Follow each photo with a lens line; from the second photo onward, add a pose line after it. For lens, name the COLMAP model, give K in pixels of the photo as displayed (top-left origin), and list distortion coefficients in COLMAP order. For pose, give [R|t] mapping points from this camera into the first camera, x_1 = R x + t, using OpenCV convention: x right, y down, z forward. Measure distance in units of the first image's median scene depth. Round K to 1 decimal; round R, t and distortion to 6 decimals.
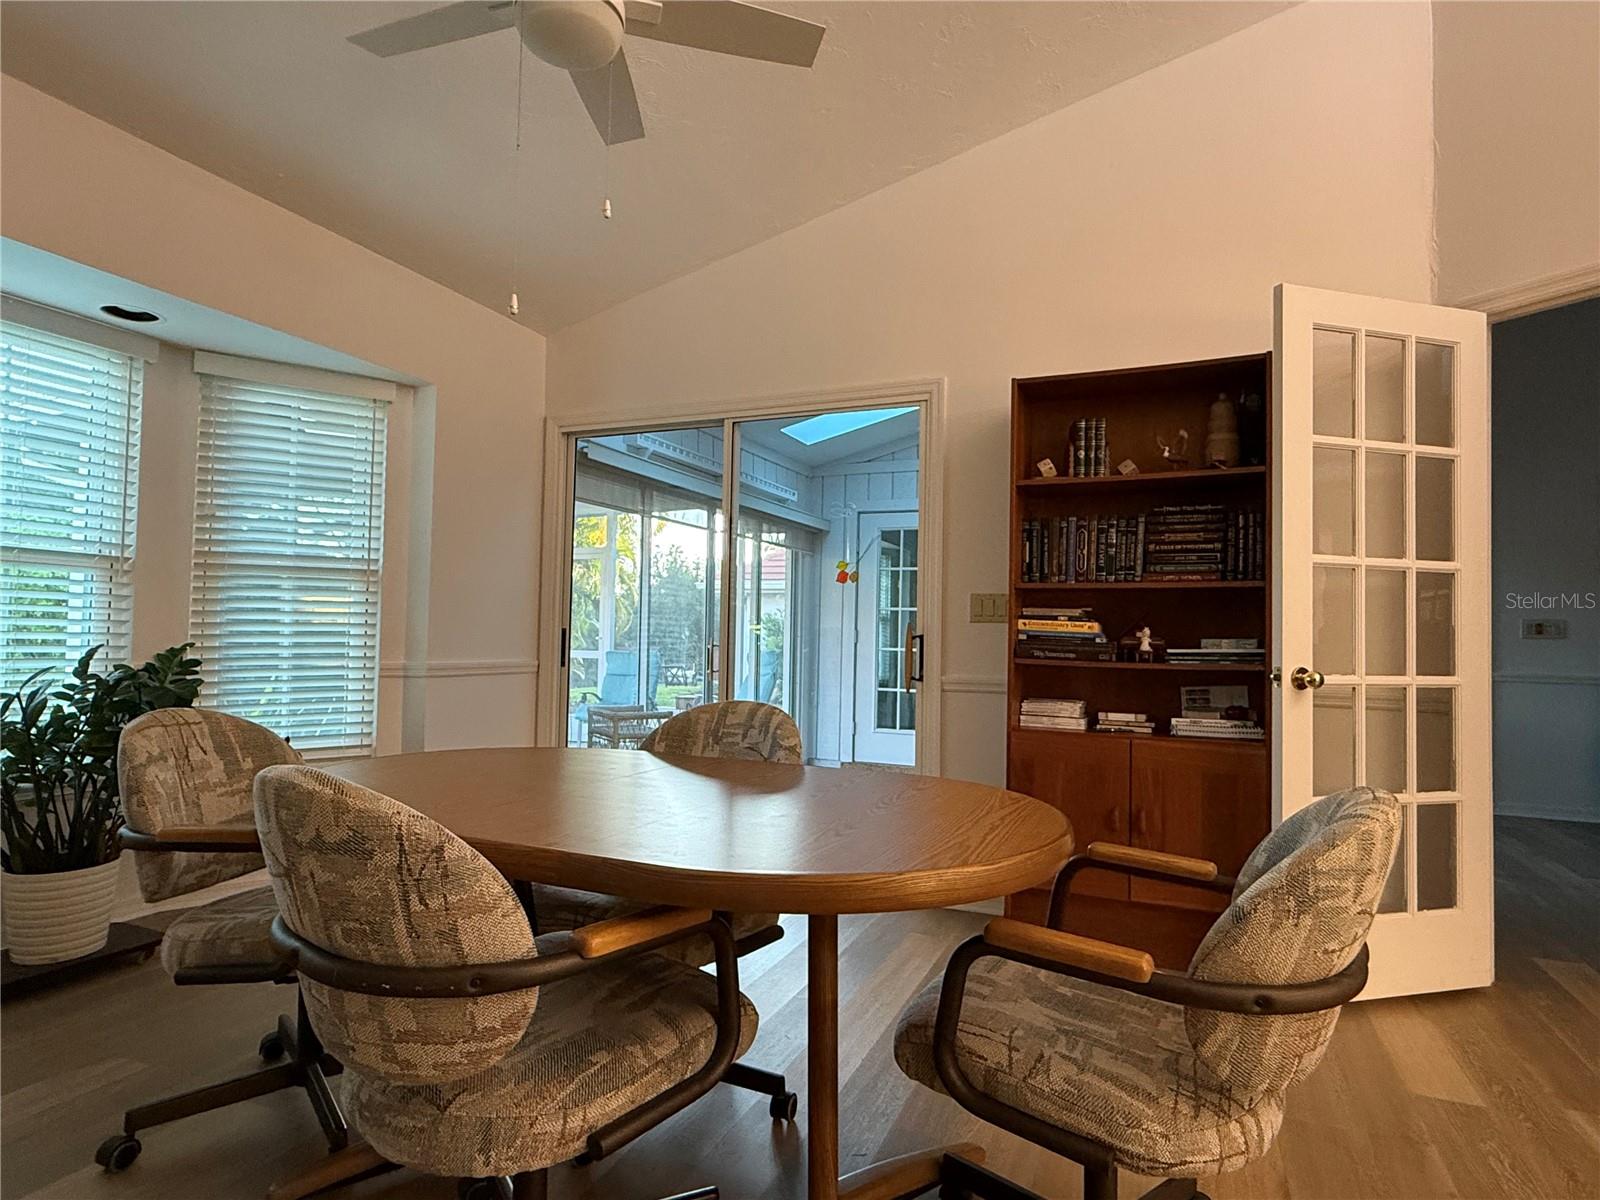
lens RADIAL K [[889.7, 0, 797.5], [0, 889.7, 597.0], [0, 0, 1]] dist [-0.004032, 0.002287]
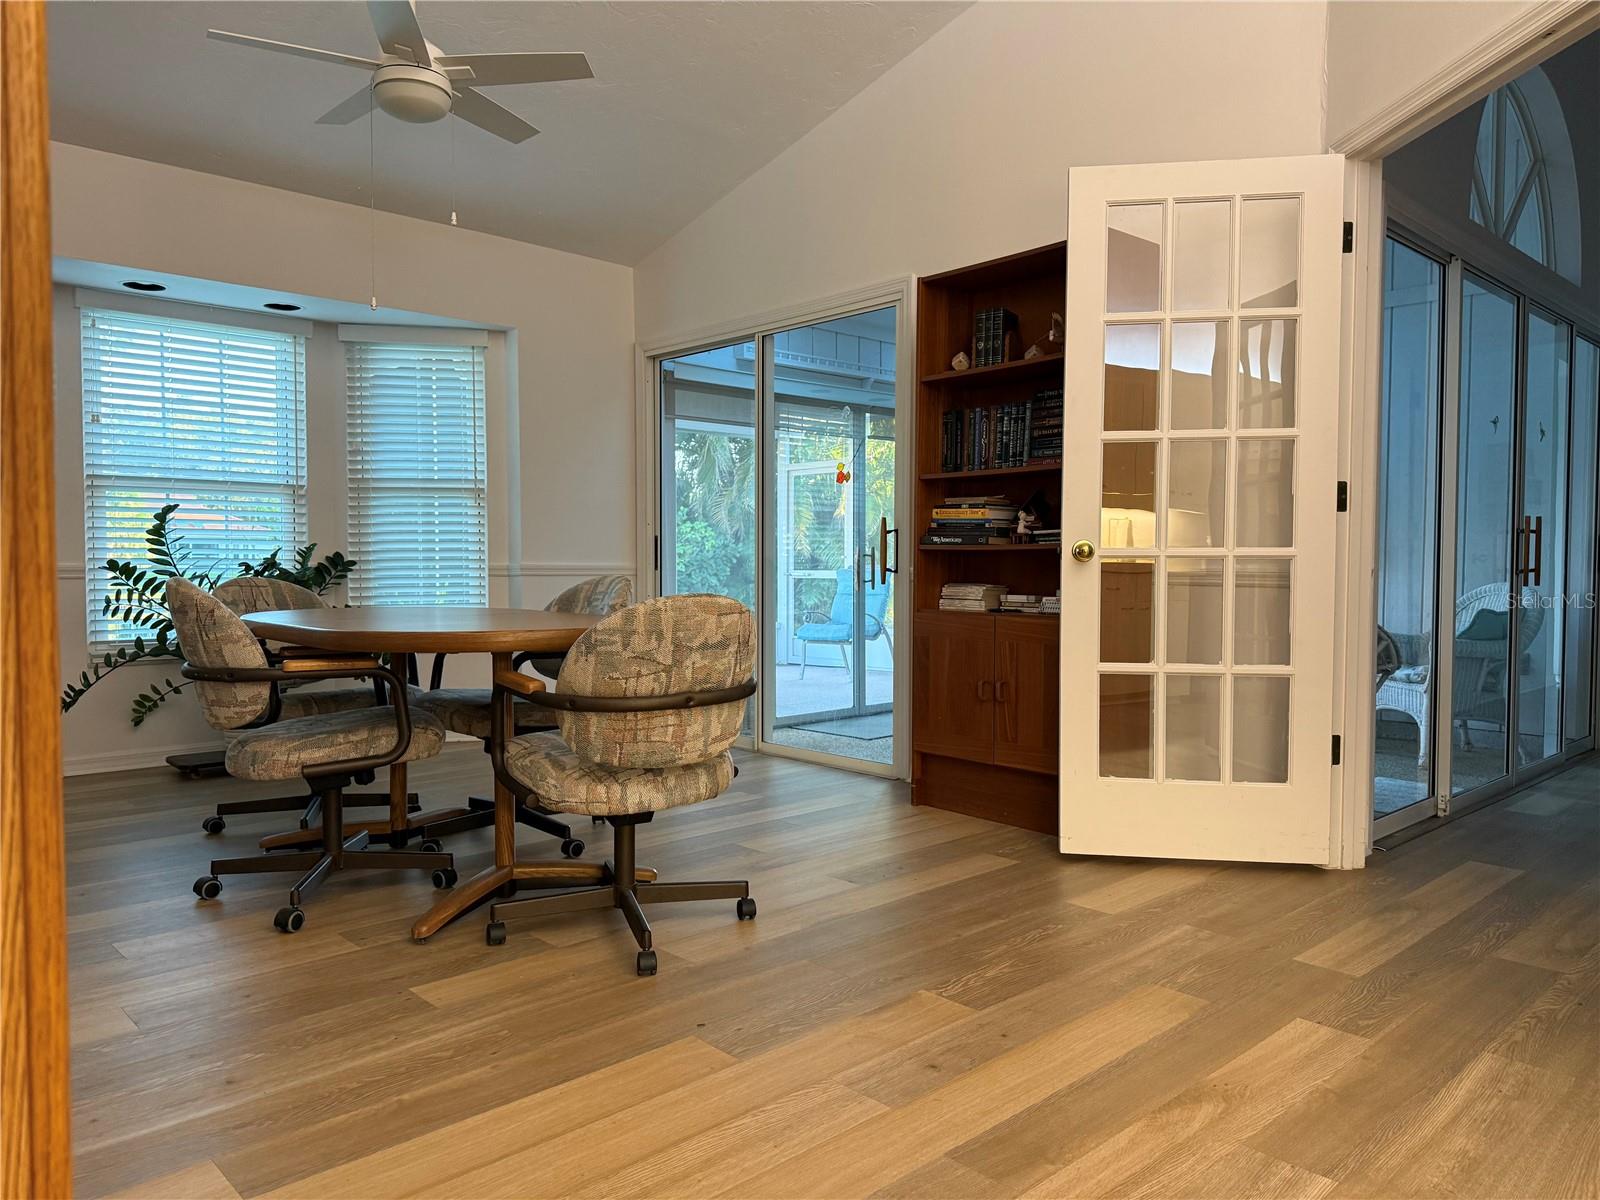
lens RADIAL K [[1115.1, 0, 802.2], [0, 1115.1, 605.4], [0, 0, 1]] dist [0.051187, -0.004519]
pose [[0.917189, -0.000956, -0.398451, 0.643871], [0.031205, 0.997098, 0.069438, 0.043333], [0.397228, -0.076122, 0.914557, -0.292474]]
